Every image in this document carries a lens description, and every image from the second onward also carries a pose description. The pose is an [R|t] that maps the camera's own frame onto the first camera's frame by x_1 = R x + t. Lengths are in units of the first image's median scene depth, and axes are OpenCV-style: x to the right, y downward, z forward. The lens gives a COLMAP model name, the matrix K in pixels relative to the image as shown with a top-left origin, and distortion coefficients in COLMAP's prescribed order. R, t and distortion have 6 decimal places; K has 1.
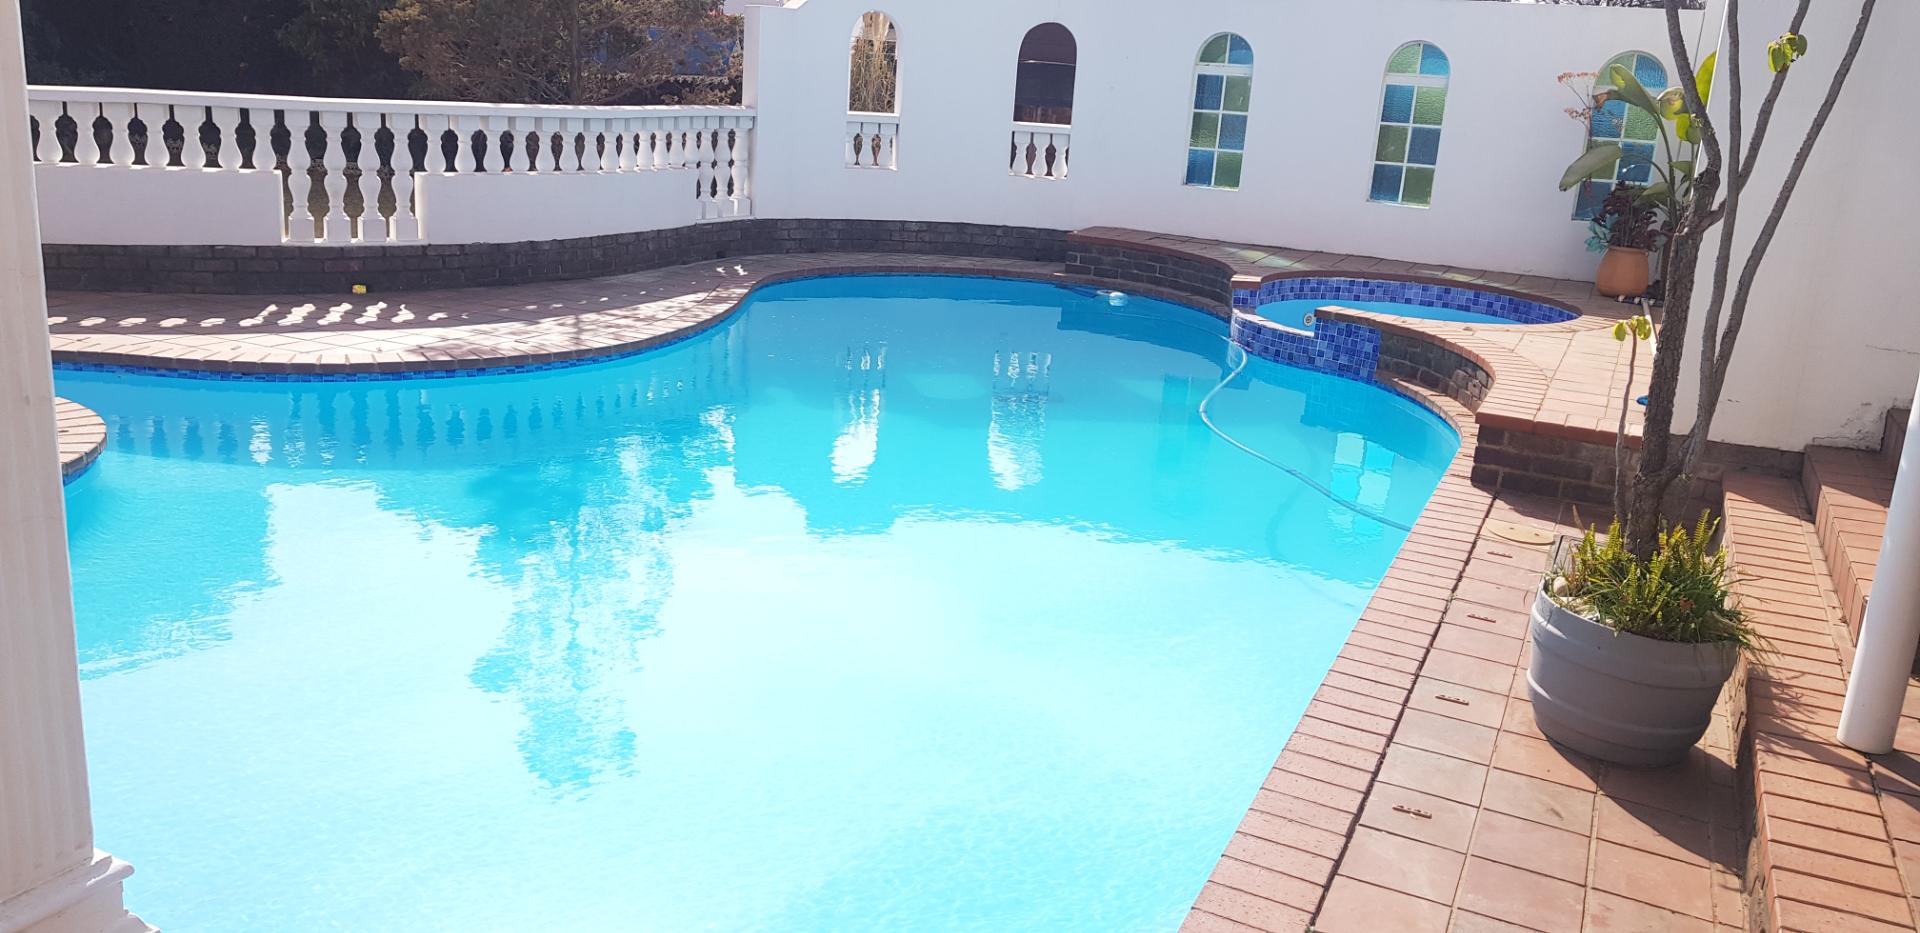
lens RADIAL K [[1482.2, 0, 938.0], [0, 1482.2, 418.9], [0, 0, 1]] dist [0.094547, -0.168837]
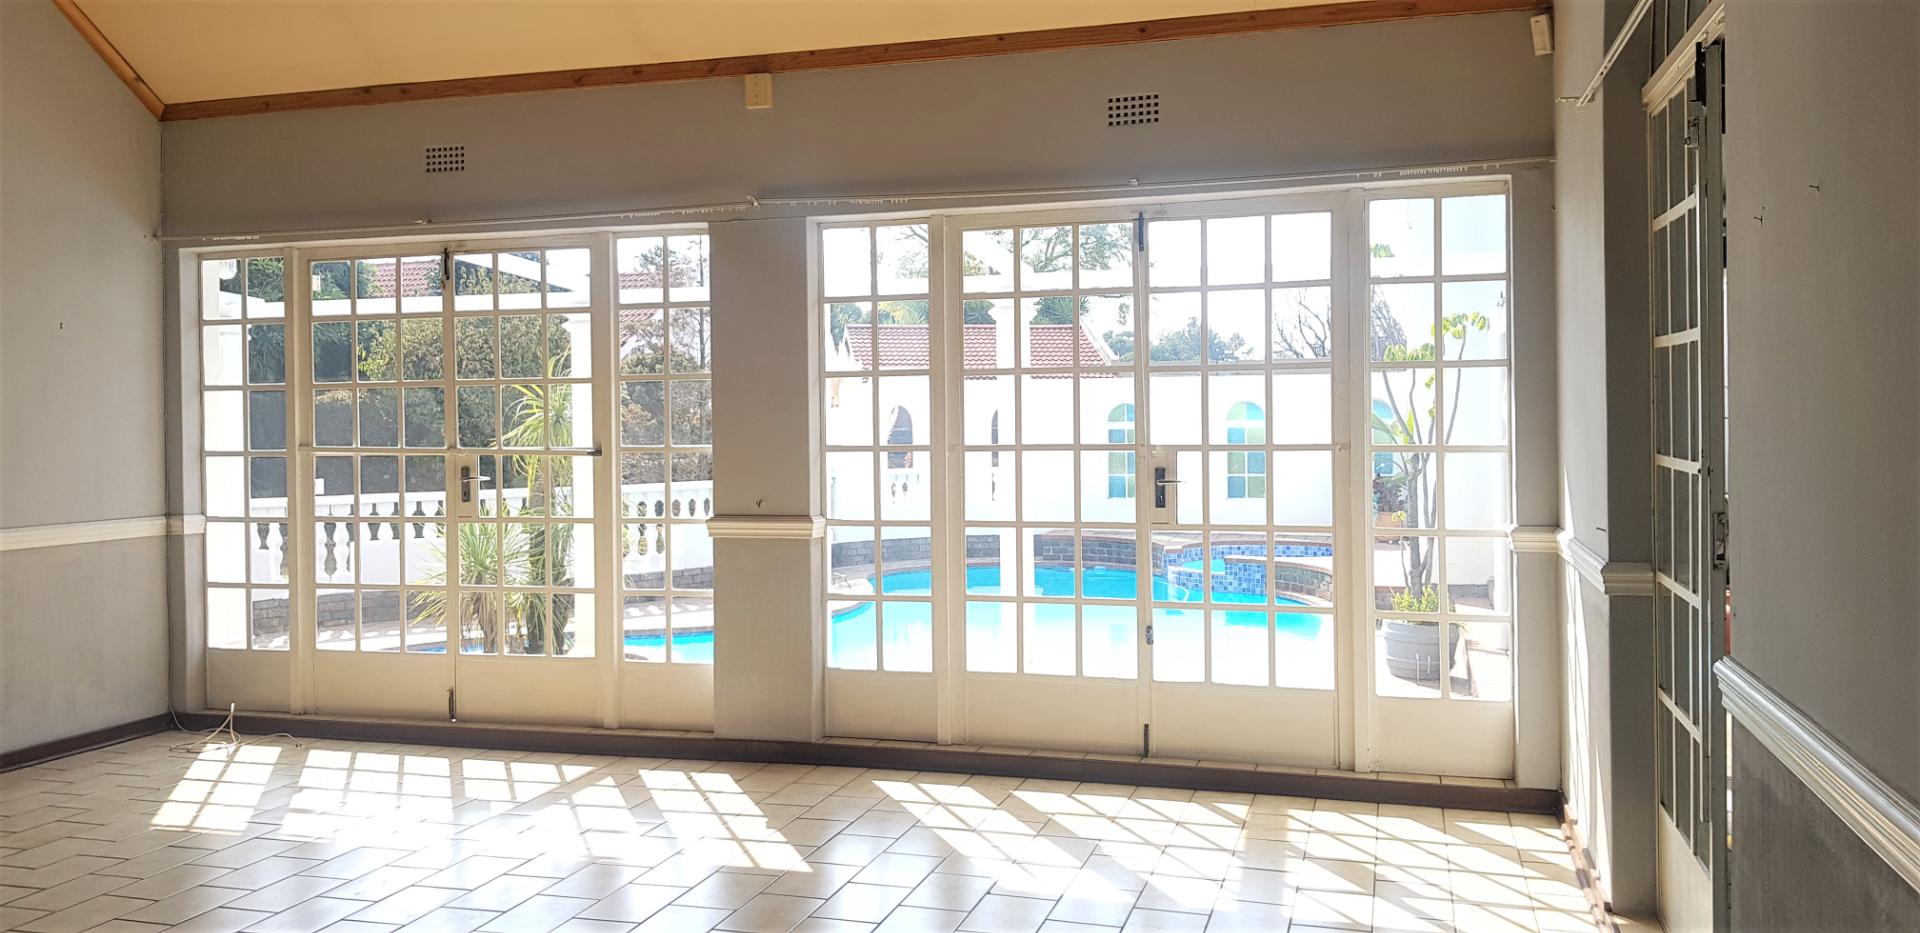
lens RADIAL K [[1482.2, 0, 938.0], [0, 1482.2, 418.9], [0, 0, 1]] dist [0.094547, -0.168837]
pose [[0.986420, -0.074690, 0.146274, -0.276504], [0.106783, 0.968337, -0.225657, 0.110130], [-0.124788, 0.238212, 0.963163, -0.573868]]
